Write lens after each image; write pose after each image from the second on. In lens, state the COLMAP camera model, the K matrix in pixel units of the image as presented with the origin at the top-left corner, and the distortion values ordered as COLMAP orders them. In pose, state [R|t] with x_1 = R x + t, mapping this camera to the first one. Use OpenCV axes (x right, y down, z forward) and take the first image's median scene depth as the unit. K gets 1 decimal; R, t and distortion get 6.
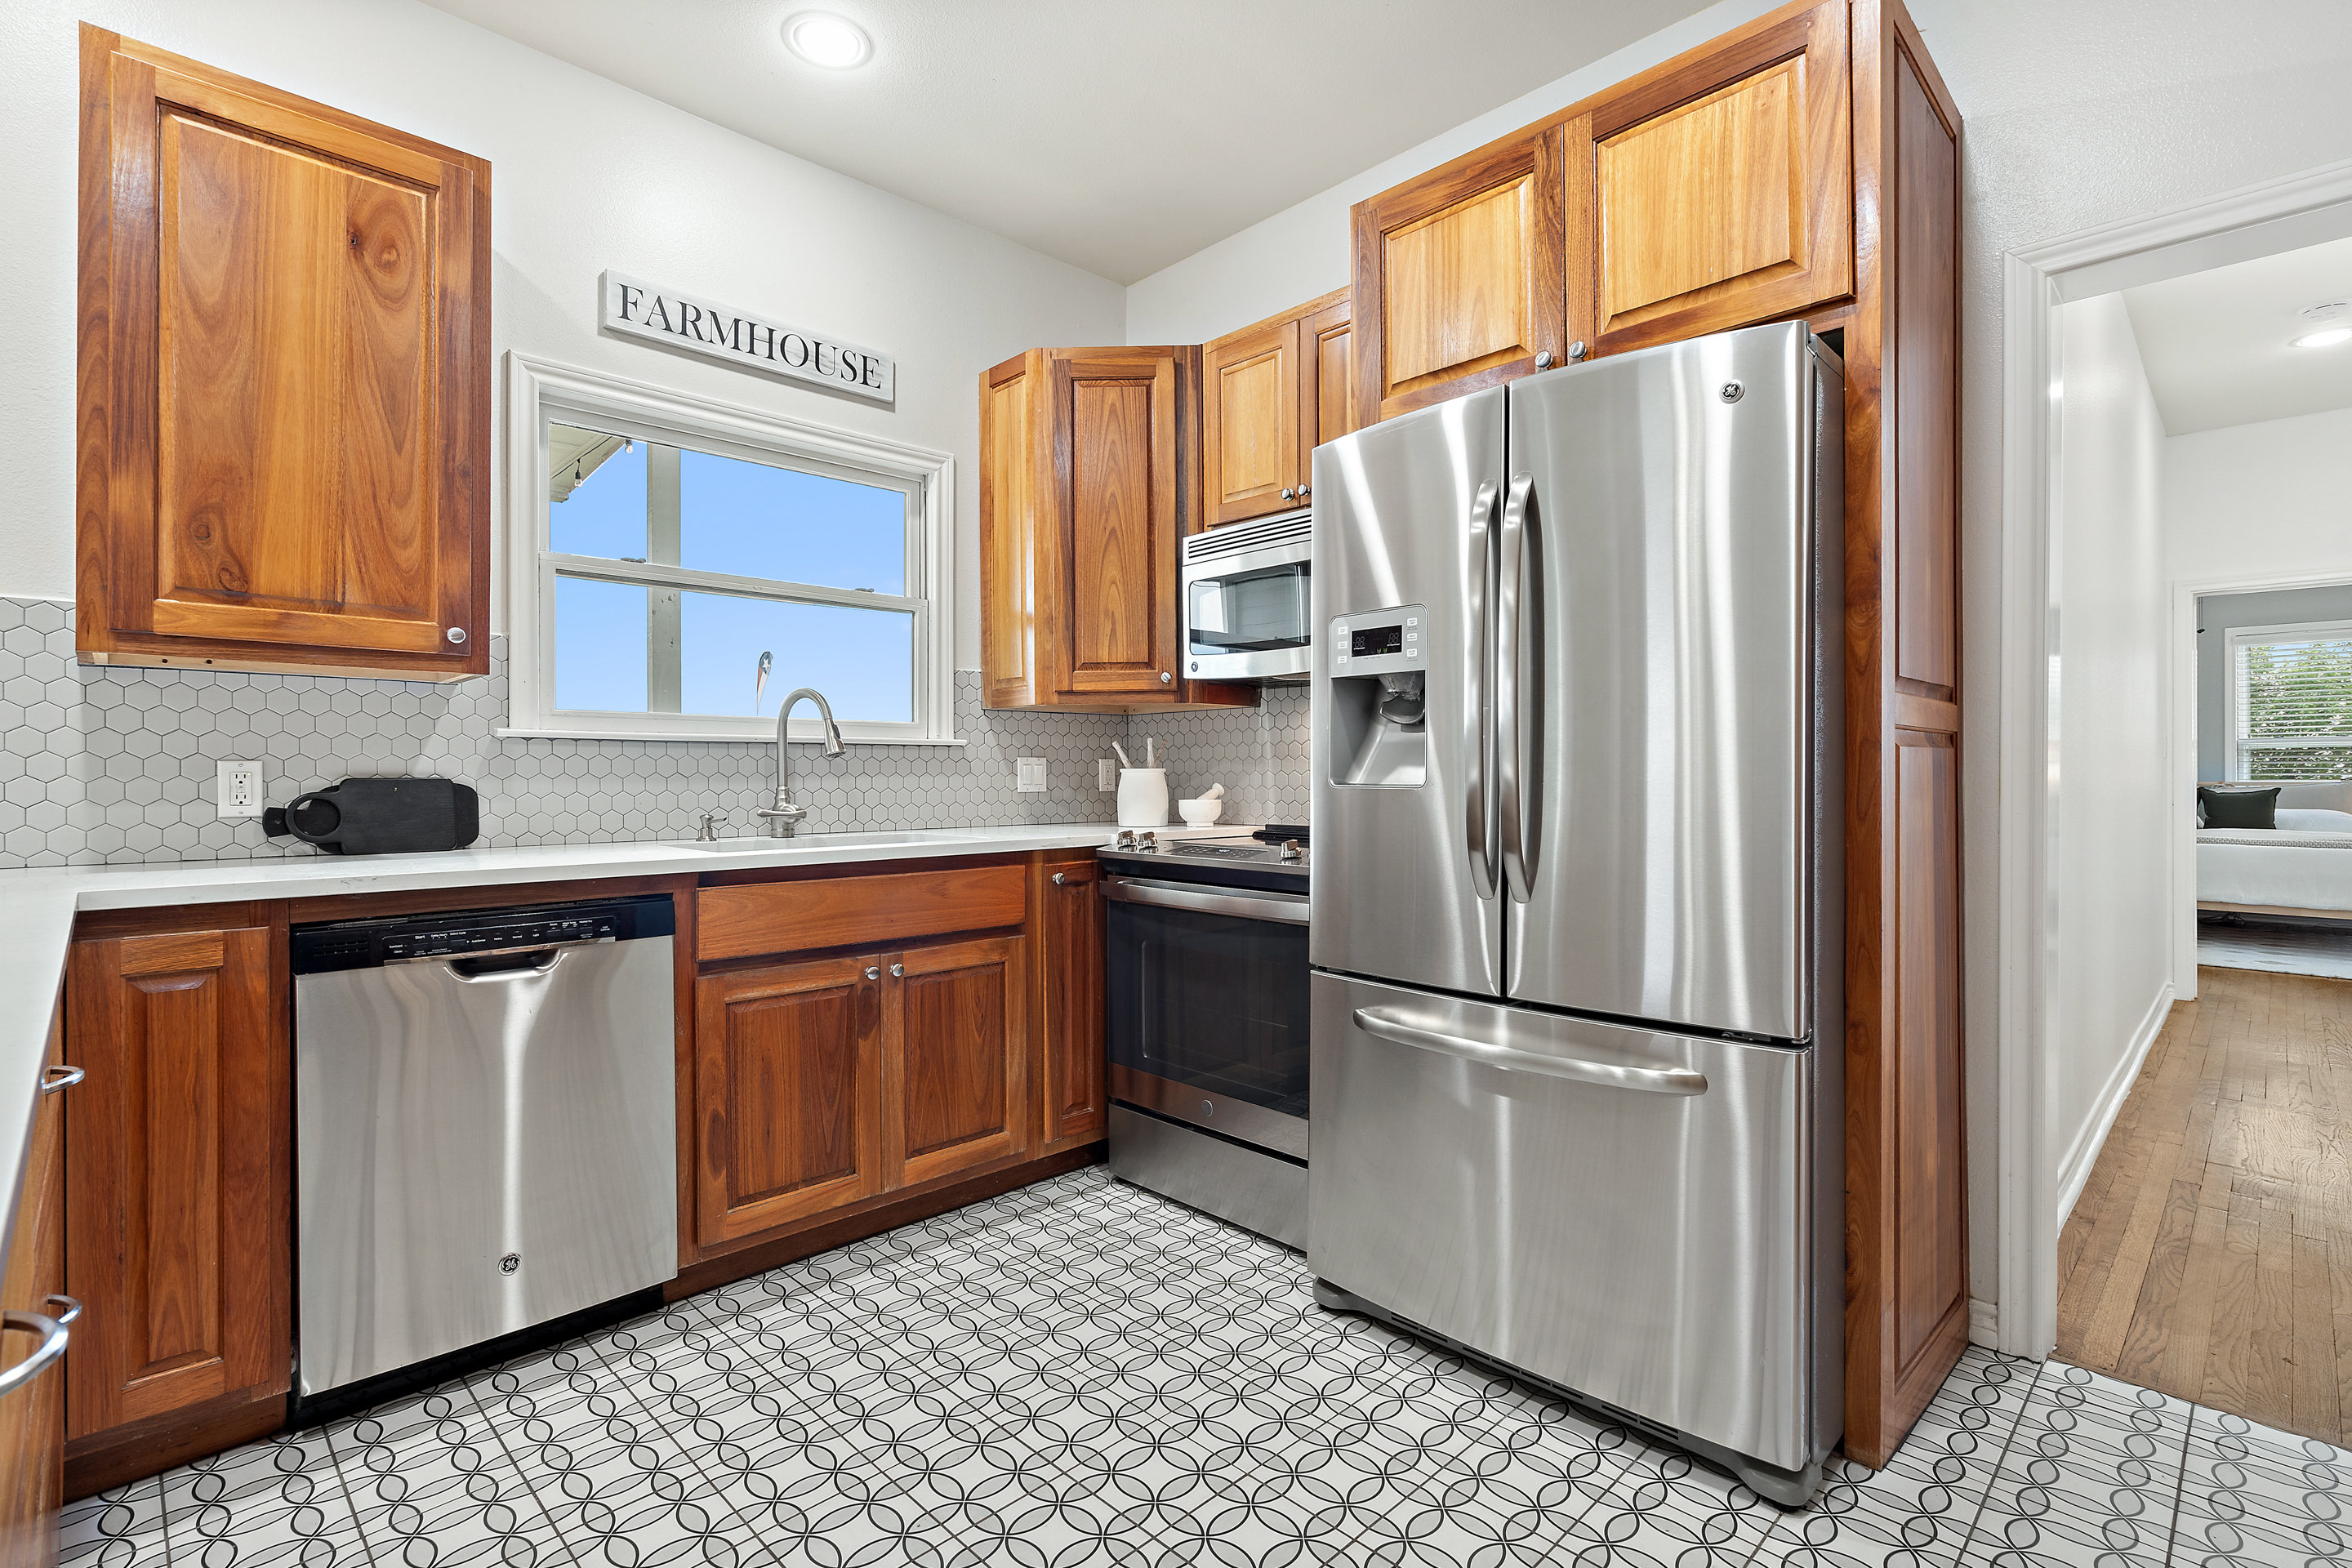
lens RADIAL K [[1099.3, 0, 1161.1], [0, 1099.3, 776.1], [0, 0, 1]] dist [-0.007140, 0.002737]
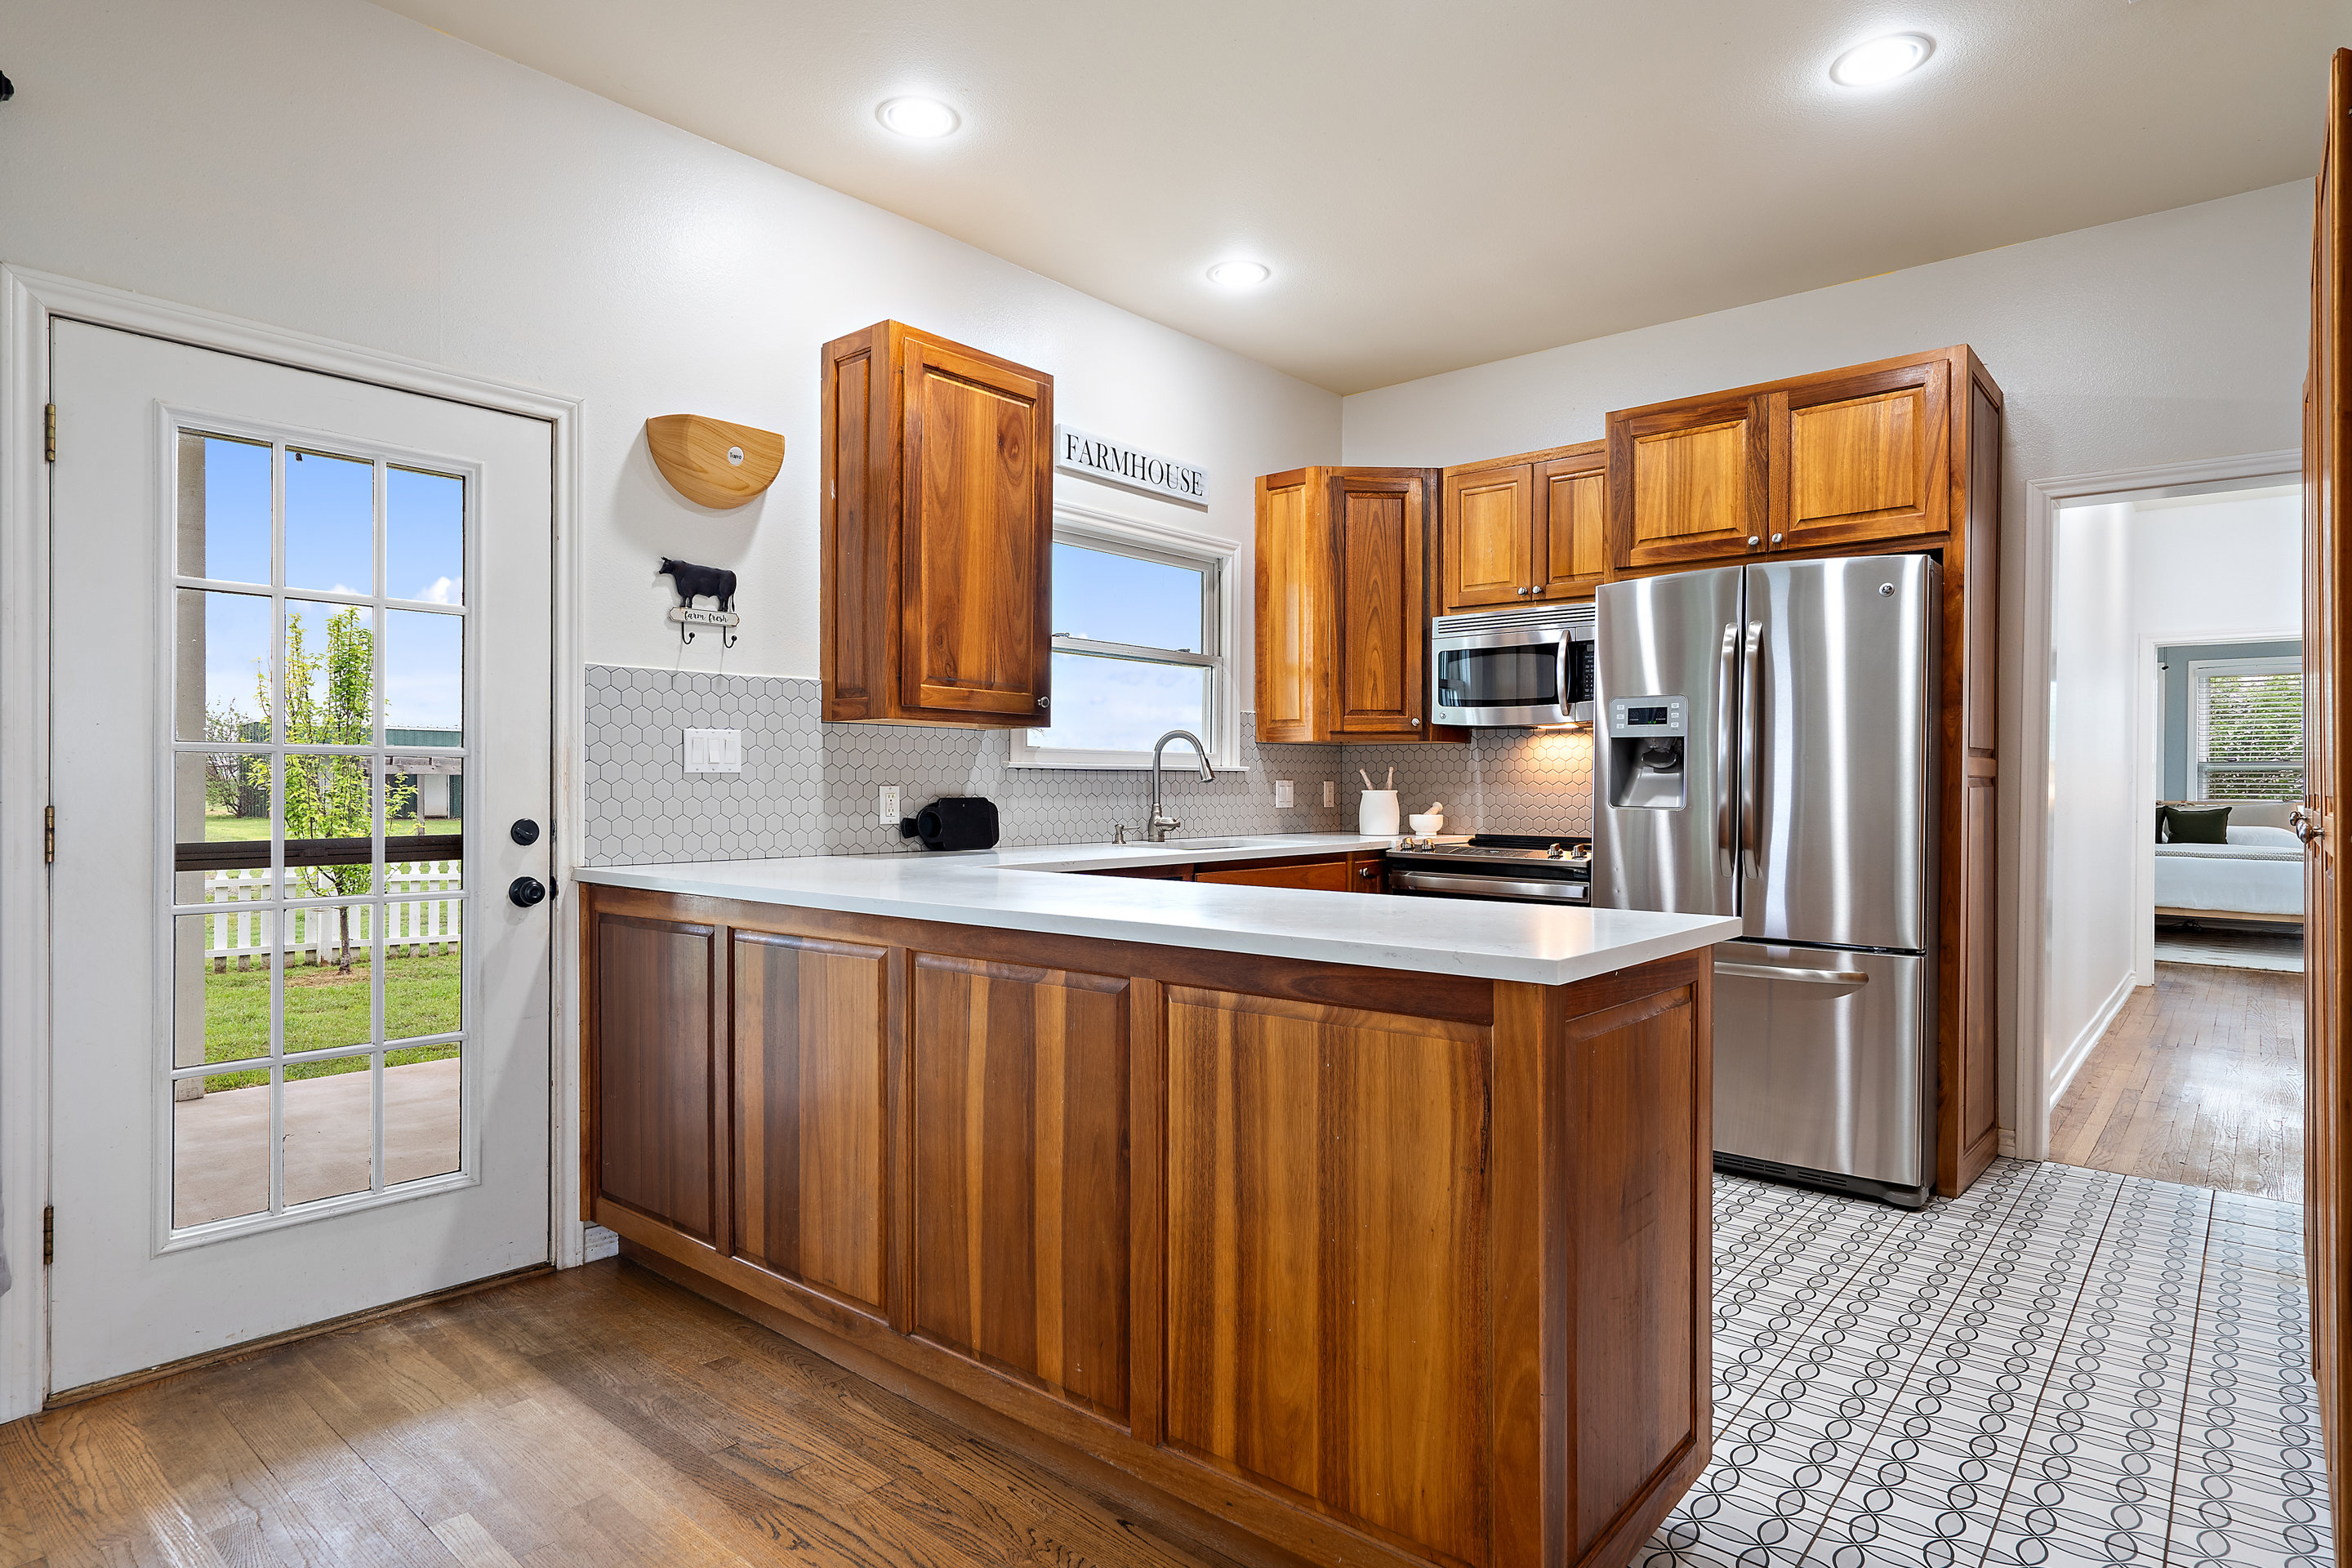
lens RADIAL K [[1284.1, 0, 1166.6], [0, 1284.1, 791.6], [0, 0, 1]] dist [0.002912, 0.000241]
pose [[0.995876, 0.007028, 0.090448, -0.608456], [-0.007637, 0.999950, 0.006387, -0.019410], [-0.090399, -0.007051, 0.995881, -0.714859]]
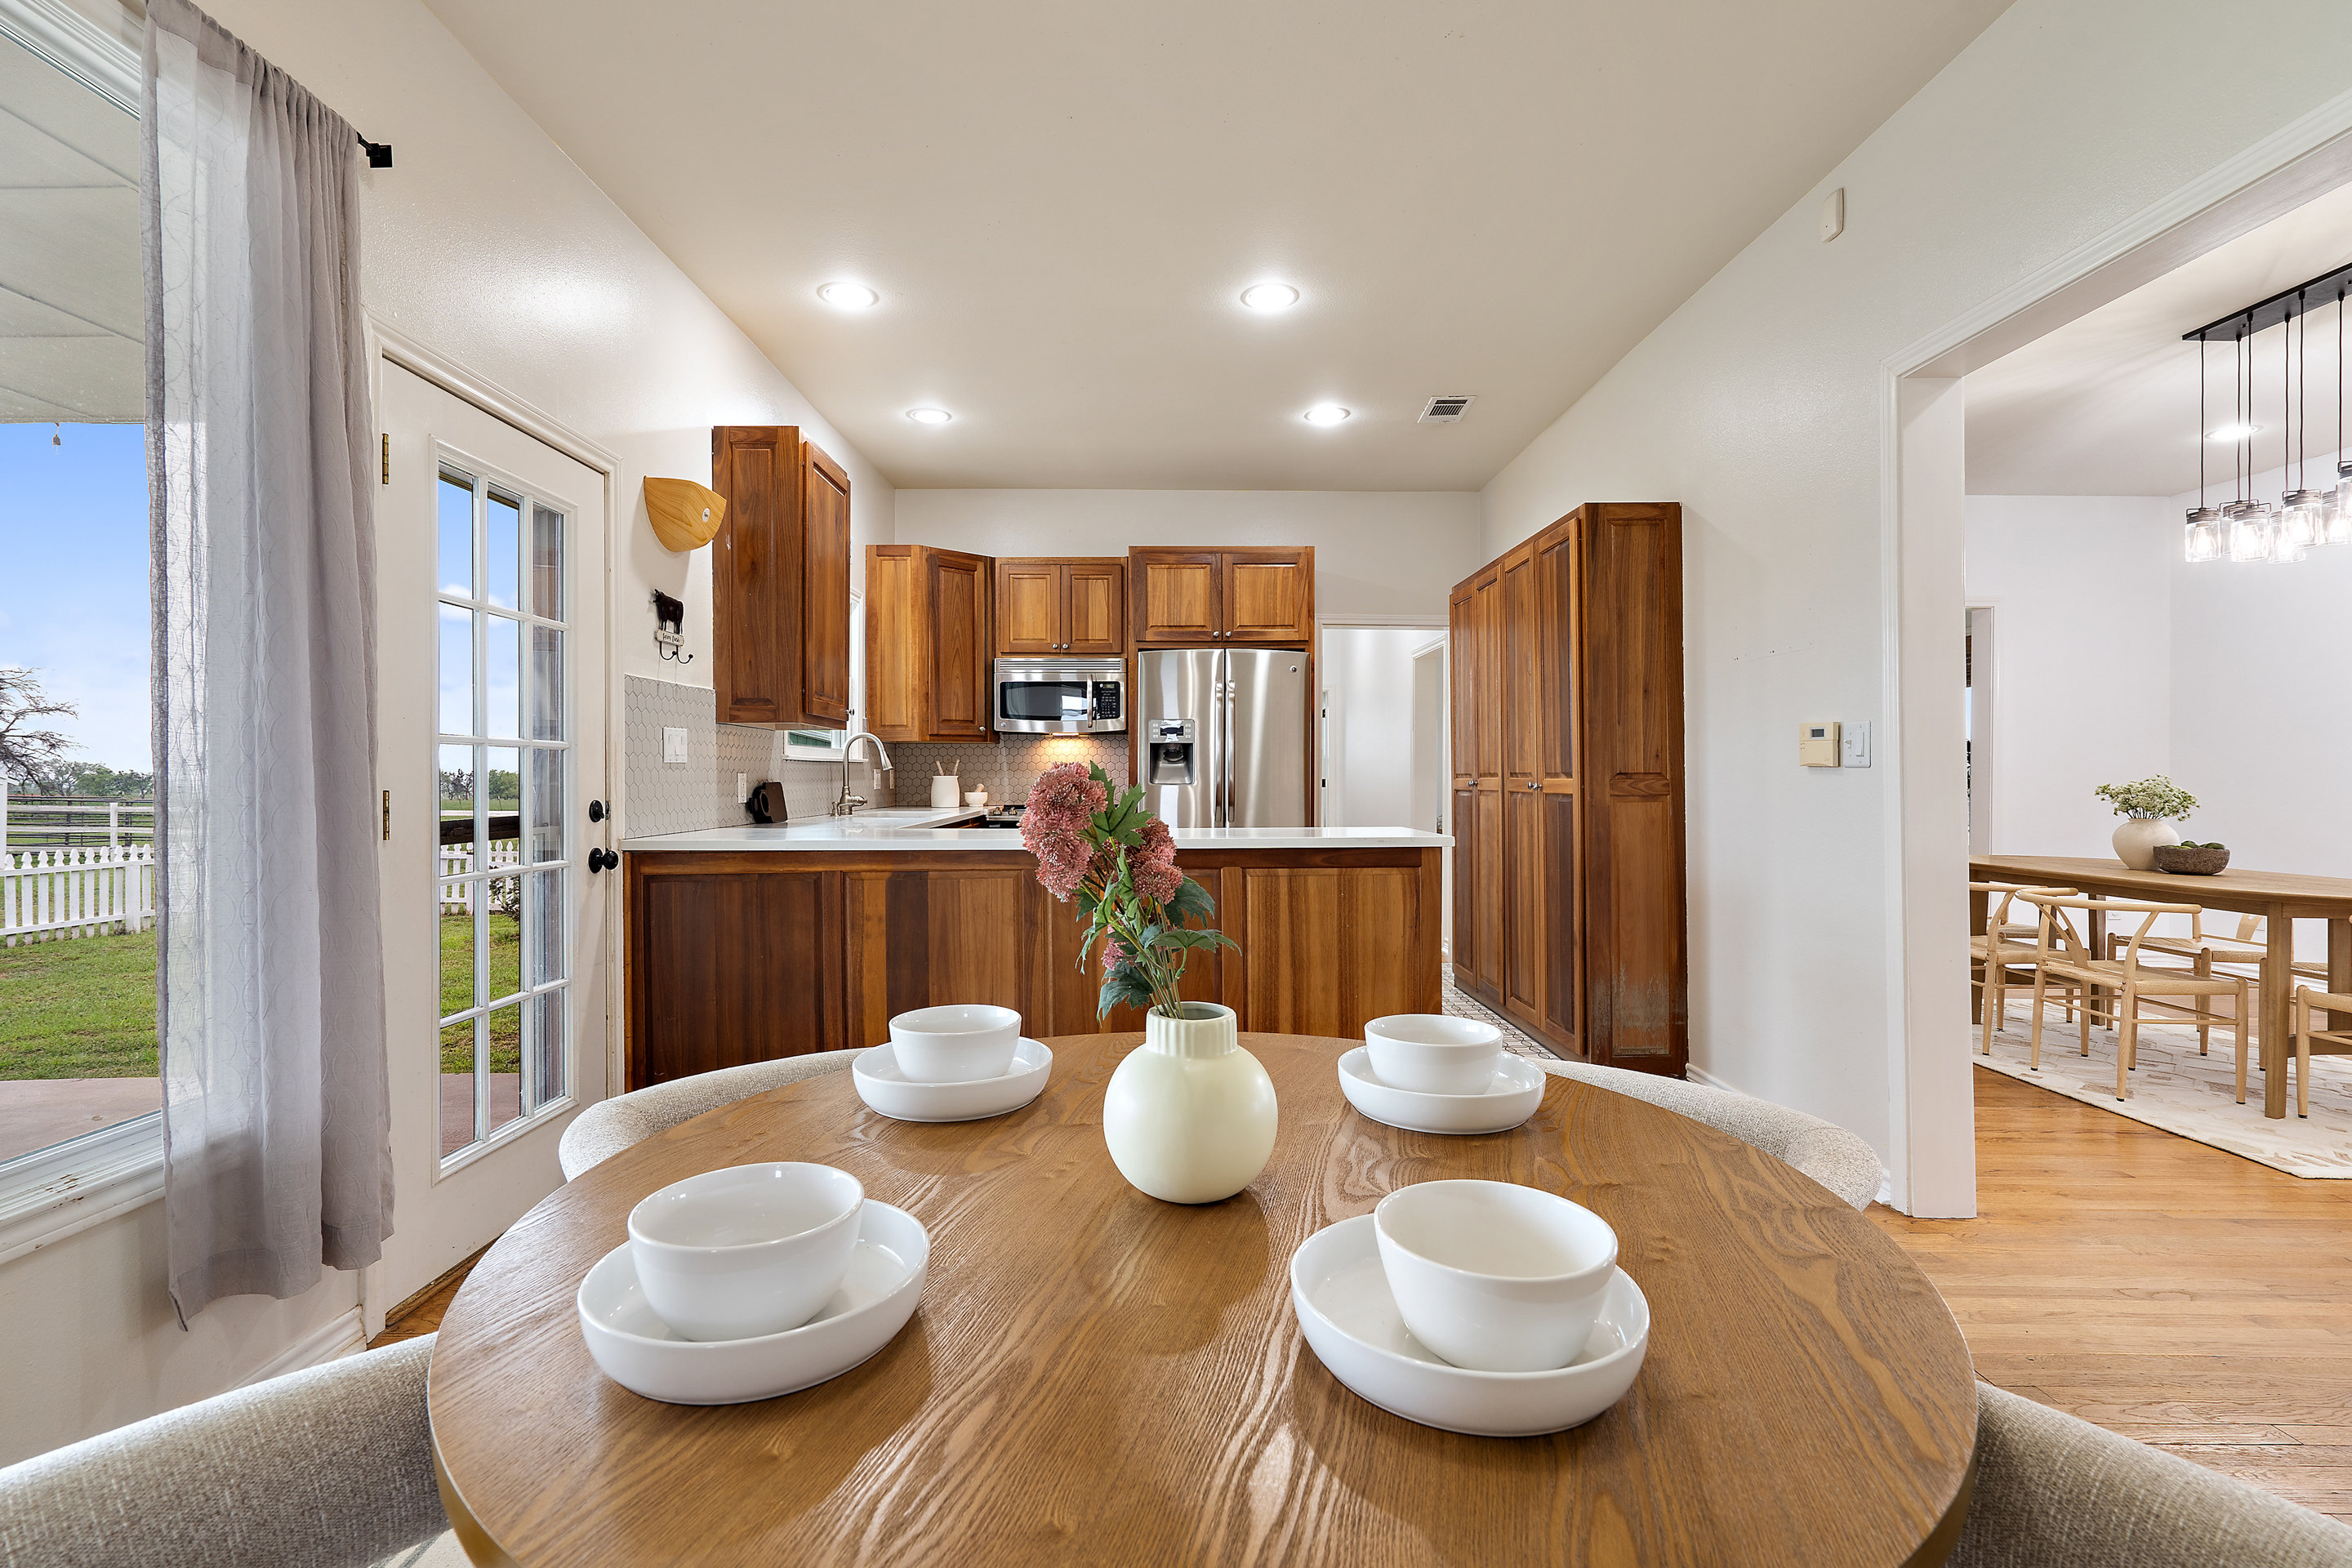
lens RADIAL K [[1099.3, 0, 1174.0], [0, 1099.3, 785.7], [0, 0, 1]] dist [-0.007140, 0.002737]
pose [[0.686251, -0.003870, 0.727355, -1.649722], [-0.002746, 0.999965, 0.007911, -0.008566], [-0.727360, -0.007427, 0.686216, -0.804392]]
